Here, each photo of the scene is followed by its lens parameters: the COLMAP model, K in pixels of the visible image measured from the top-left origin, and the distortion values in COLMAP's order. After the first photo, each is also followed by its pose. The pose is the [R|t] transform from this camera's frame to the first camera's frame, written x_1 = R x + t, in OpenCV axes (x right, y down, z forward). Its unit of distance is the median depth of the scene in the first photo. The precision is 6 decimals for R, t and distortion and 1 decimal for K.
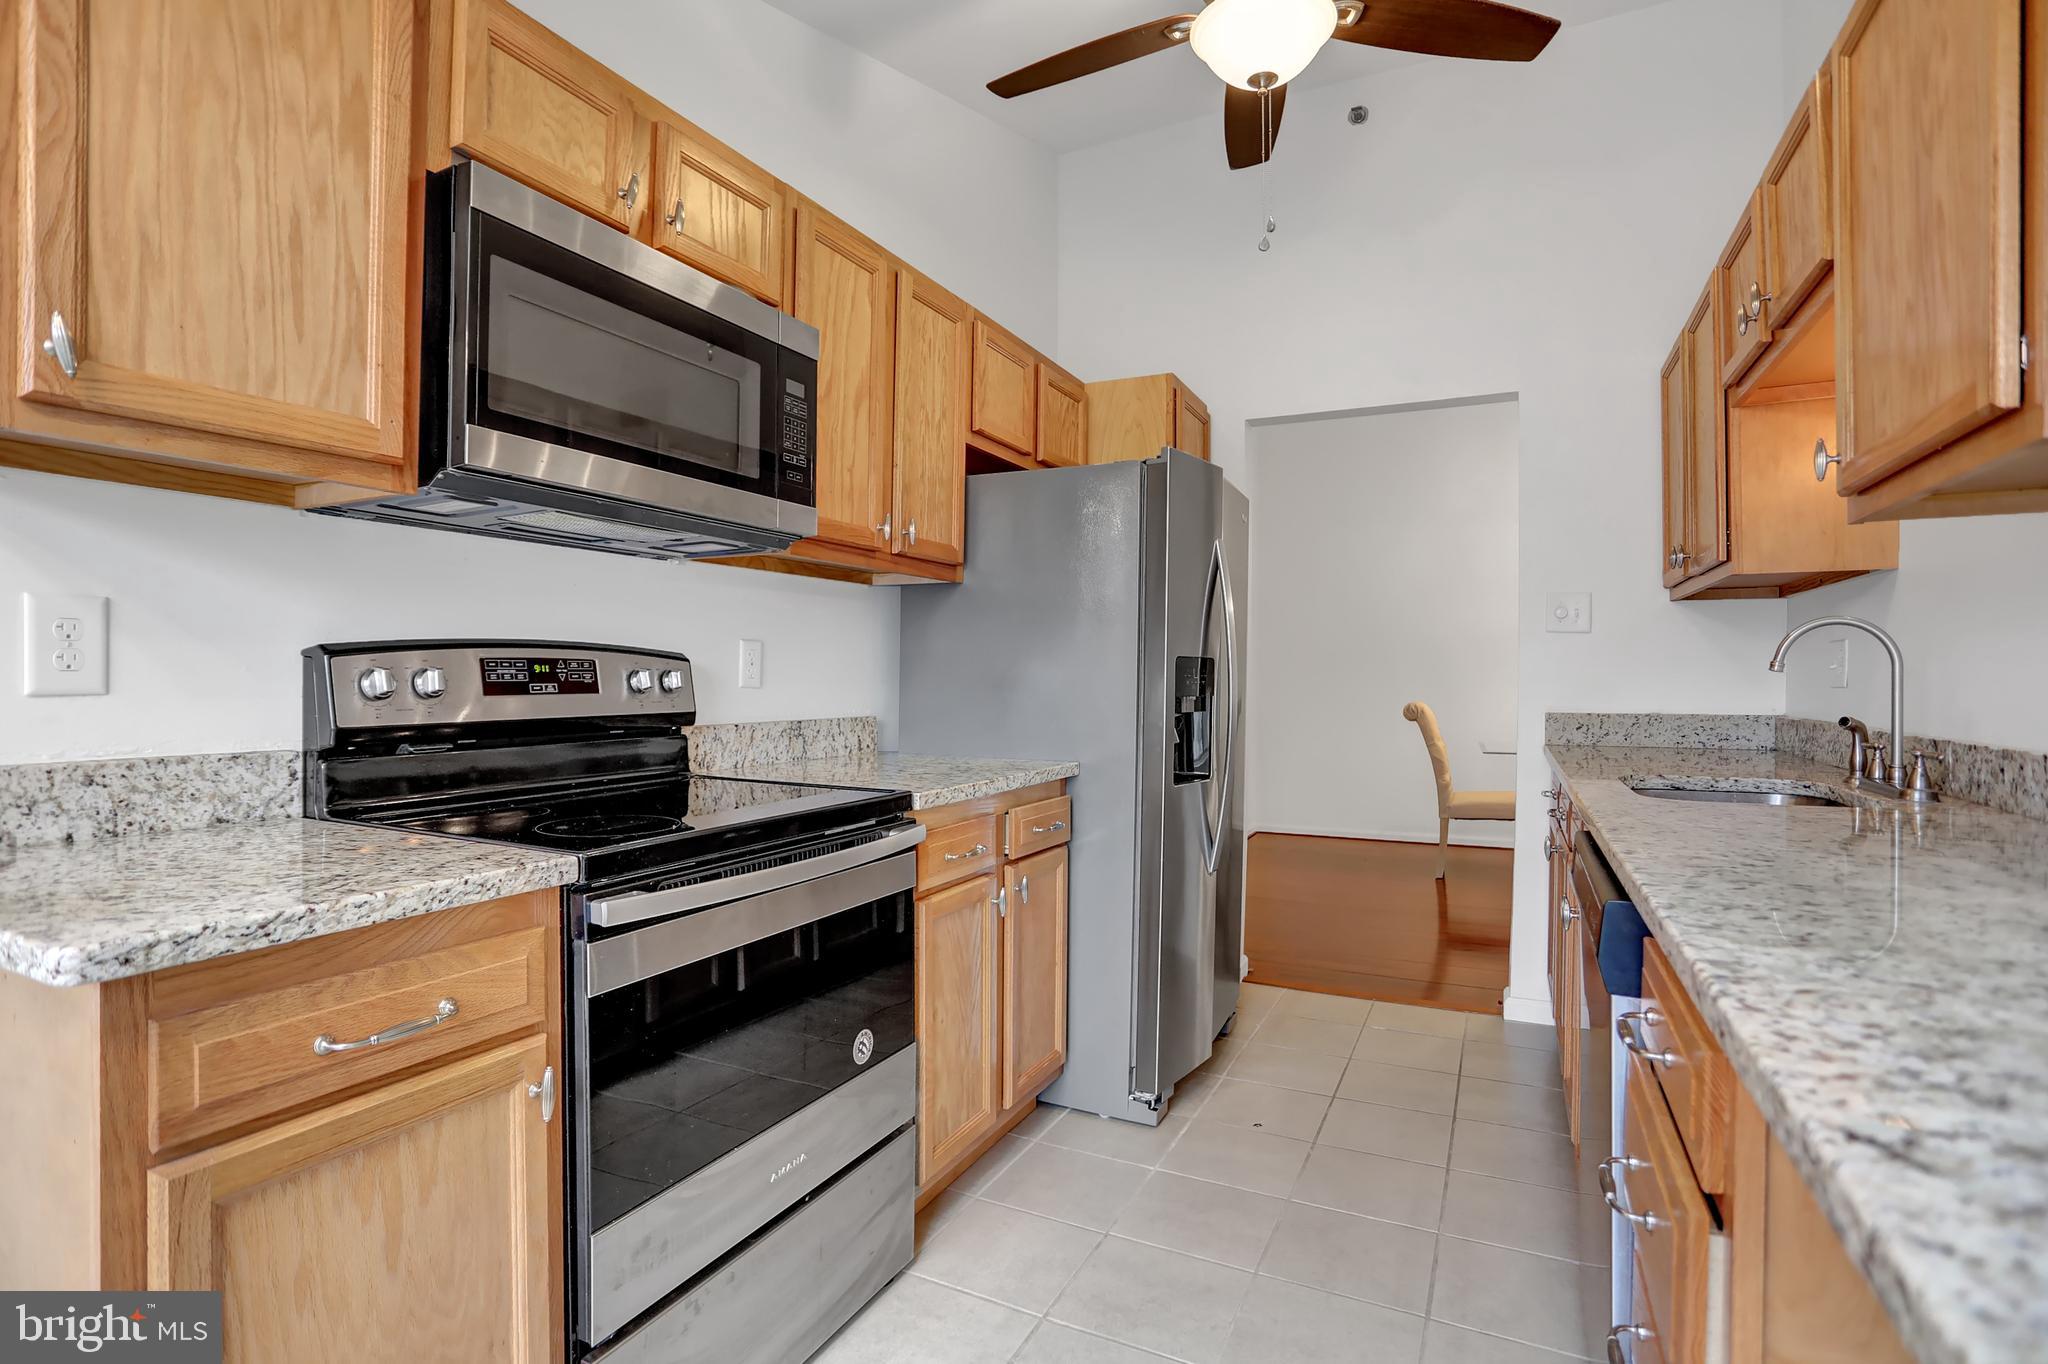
lens RADIAL K [[1023.2, 0, 1015.6], [0, 1023.2, 675.8], [0, 0, 1]] dist [-0.087887, 0.043281]
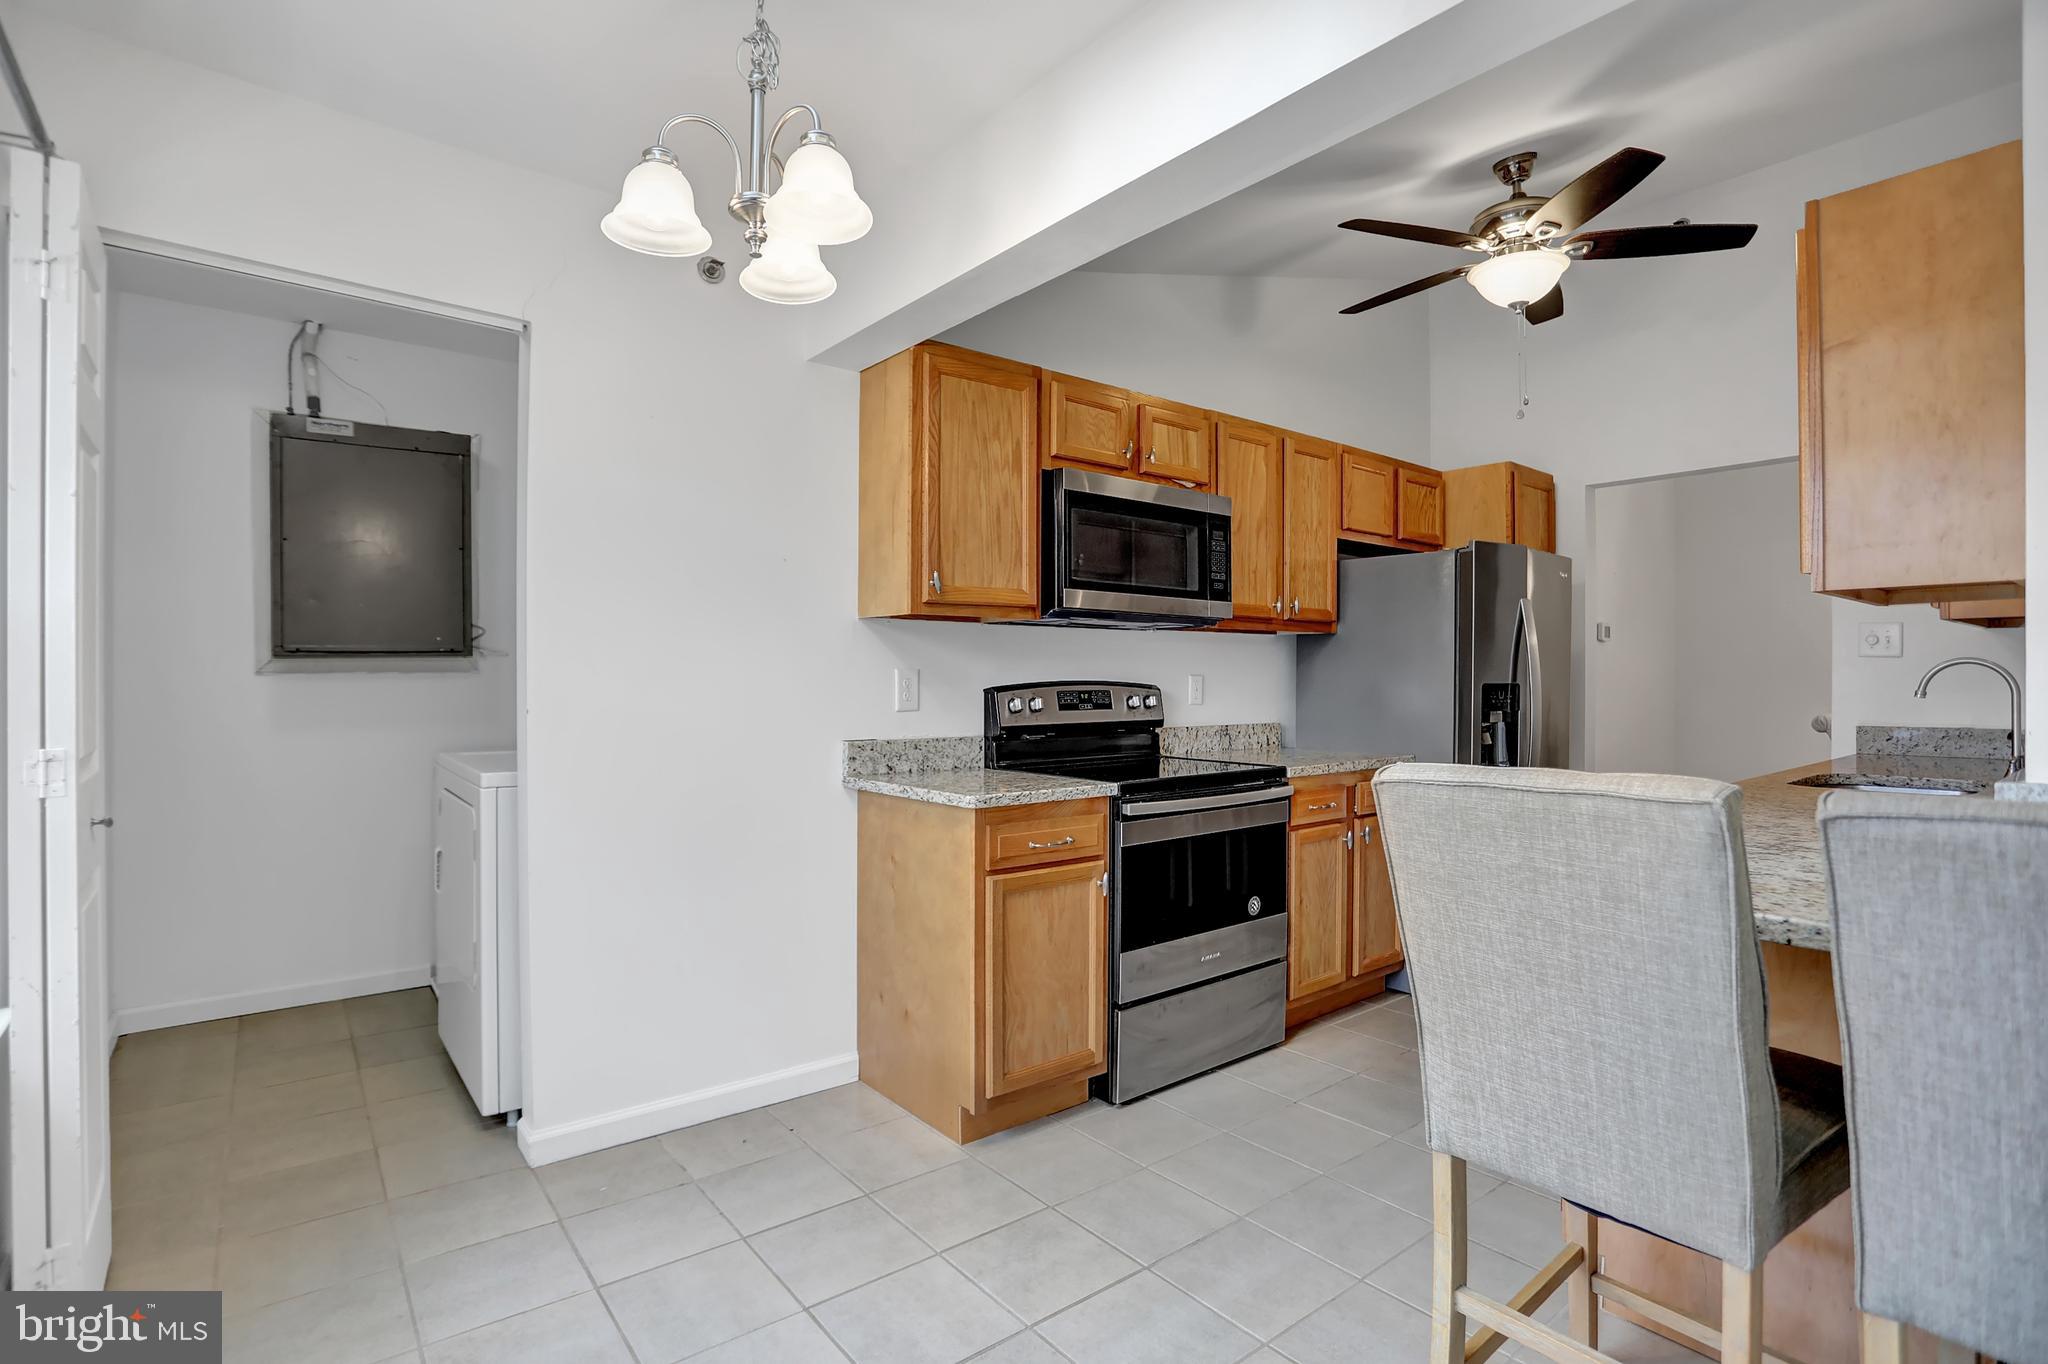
lens RADIAL K [[1023.2, 0, 1015.6], [0, 1023.2, 675.8], [0, 0, 1]] dist [-0.087887, 0.043281]
pose [[0.906185, -0.006911, -0.422826, 0.208738], [0.004803, 0.999970, -0.006051, -0.032178], [0.422855, 0.003452, 0.906191, -0.745017]]
